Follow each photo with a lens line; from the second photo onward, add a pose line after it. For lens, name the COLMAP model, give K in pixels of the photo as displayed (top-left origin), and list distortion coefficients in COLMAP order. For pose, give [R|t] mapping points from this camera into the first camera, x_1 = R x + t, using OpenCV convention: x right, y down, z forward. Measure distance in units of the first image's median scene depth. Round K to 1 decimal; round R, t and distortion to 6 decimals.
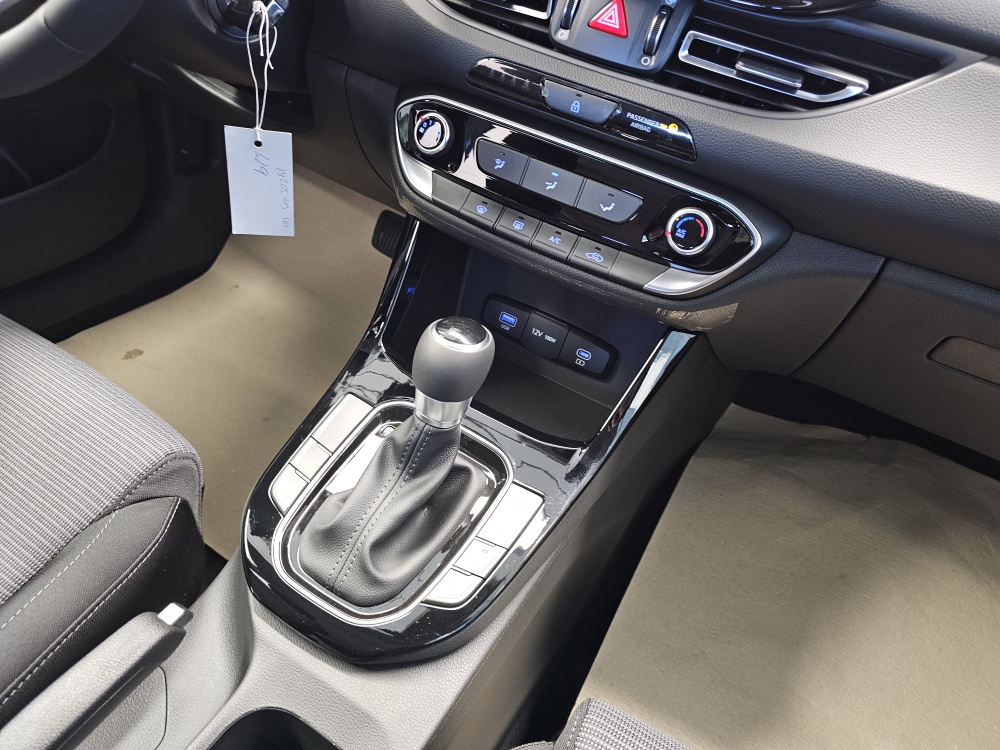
lens RADIAL K [[693.4, 0, 500.0], [0, 693.4, 375.0], [0, 0, 1]] dist [0.009911, -0.035896]
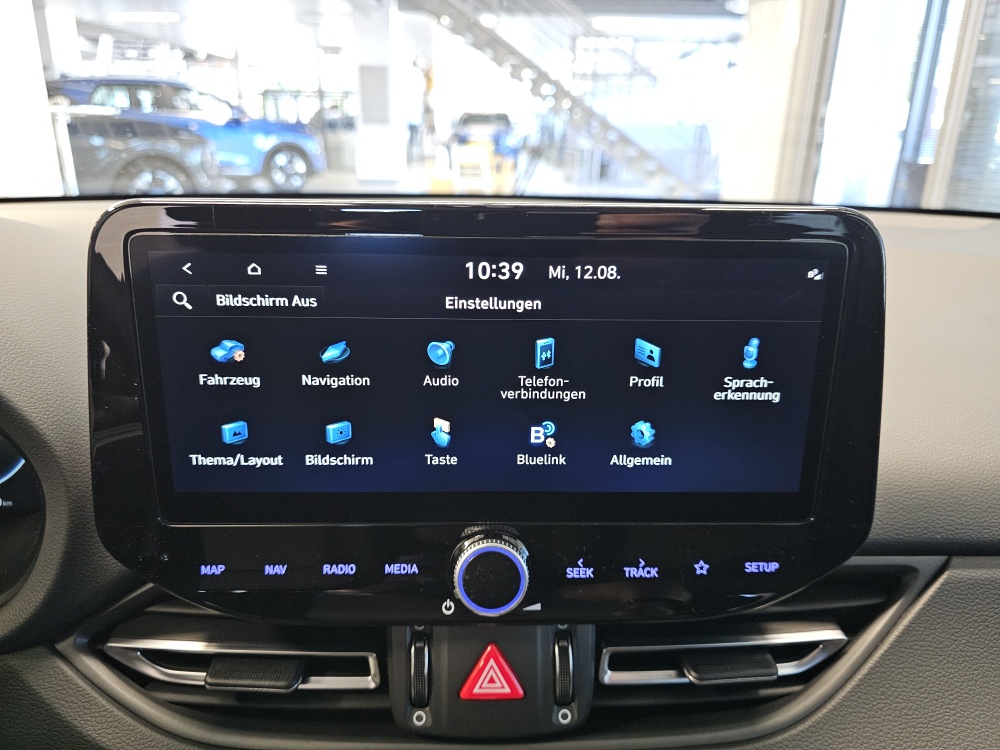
lens RADIAL K [[696.7, 0, 492.8], [0, 696.7, 372.8], [0, 0, 1]] dist [0.001771, -0.028162]
pose [[0.850231, -0.314382, 0.422221, -0.021101], [0.425159, 0.883054, -0.198634, -0.605838], [-0.310397, 0.348396, 0.884463, 0.313038]]
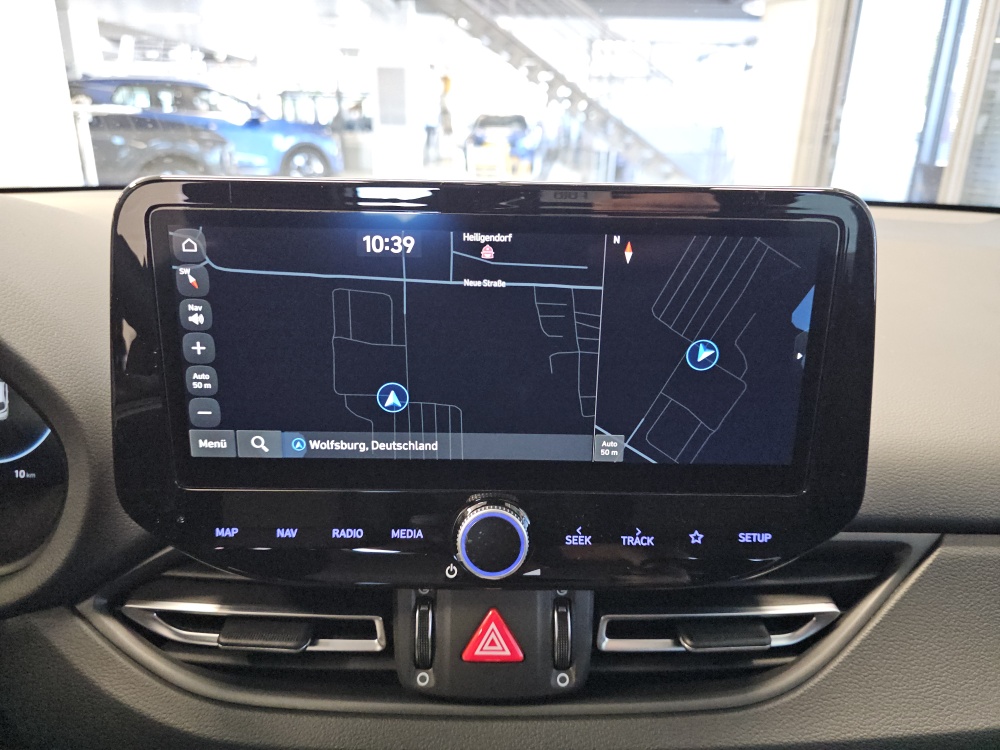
lens RADIAL K [[692.3, 0, 496.0], [0, 692.3, 375.1], [0, 0, 1]] dist [0.012127, -0.037170]
pose [[0.859872, -0.306553, 0.408223, -0.029331], [0.413251, 0.887467, -0.204025, -0.576059], [-0.299740, 0.344134, 0.889791, 0.300152]]
